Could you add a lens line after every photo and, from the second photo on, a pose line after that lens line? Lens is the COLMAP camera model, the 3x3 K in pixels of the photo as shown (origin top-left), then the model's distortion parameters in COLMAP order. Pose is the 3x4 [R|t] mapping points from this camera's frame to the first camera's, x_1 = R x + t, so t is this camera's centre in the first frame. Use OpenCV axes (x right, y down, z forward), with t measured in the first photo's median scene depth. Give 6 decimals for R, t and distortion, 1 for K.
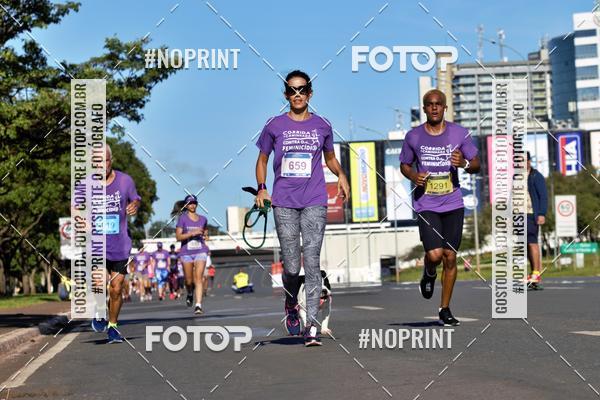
lens RADIAL K [[2459.3, 0, 300.0], [0, 2459.3, 199.3], [0, 0, 1]] dist [0.242980, 0.896084]
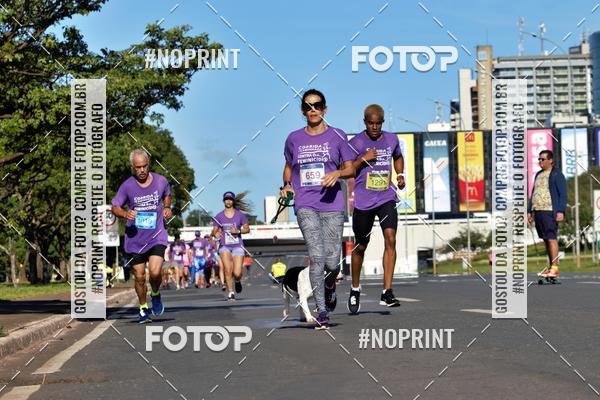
lens RADIAL K [[3844.9, 0, 299.2], [0, 3844.9, 221.1], [0, 0, 1]] dist [0.598453, 7.740279]
pose [[0.999498, 0.015768, -0.027478, 0.027446], [-0.015308, 0.999741, 0.016856, -0.013500], [0.027736, -0.016427, 0.999480, -0.563427]]
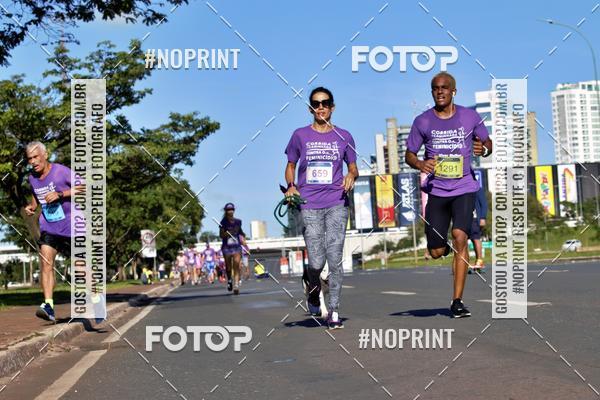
lens RADIAL K [[2388.4, 0, 300.8], [0, 2388.4, 201.4], [0, 0, 1]] dist [-0.220003, 4.865444]
pose [[0.999797, -0.014090, -0.014435, 0.022961], [0.014136, 0.999895, 0.003099, -0.013481], [0.014390, -0.003303, 0.999891, -0.477764]]
